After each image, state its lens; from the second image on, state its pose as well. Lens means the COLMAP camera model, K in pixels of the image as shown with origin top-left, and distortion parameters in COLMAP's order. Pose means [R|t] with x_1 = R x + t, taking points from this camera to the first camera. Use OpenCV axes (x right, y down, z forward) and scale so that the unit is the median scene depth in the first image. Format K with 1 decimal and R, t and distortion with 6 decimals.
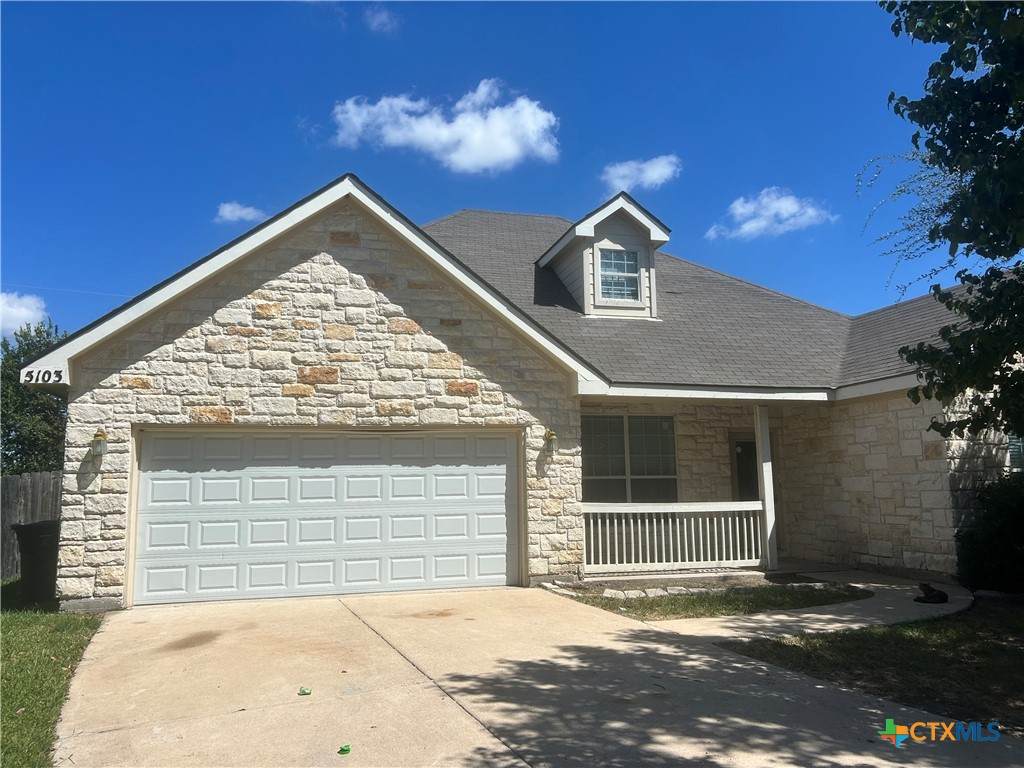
lens RADIAL K [[770.9, 0, 510.7], [0, 770.9, 380.5], [0, 0, 1]] dist [0.052163, -0.057572]
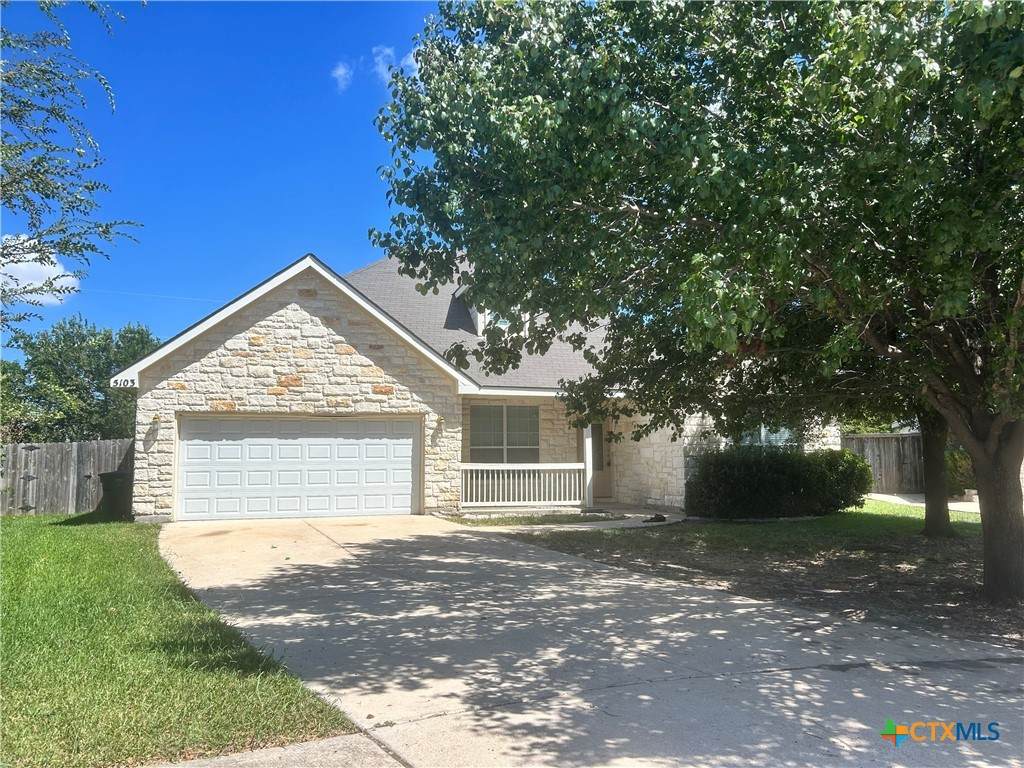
lens RADIAL K [[770.9, 0, 511.7], [0, 770.9, 385.3], [0, 0, 1]] dist [0.052163, -0.057572]
pose [[0.999936, 0.010133, 0.004962, 0.196868], [-0.010330, 0.999094, 0.041295, -0.068166], [-0.004539, -0.041343, 0.999135, -0.586824]]
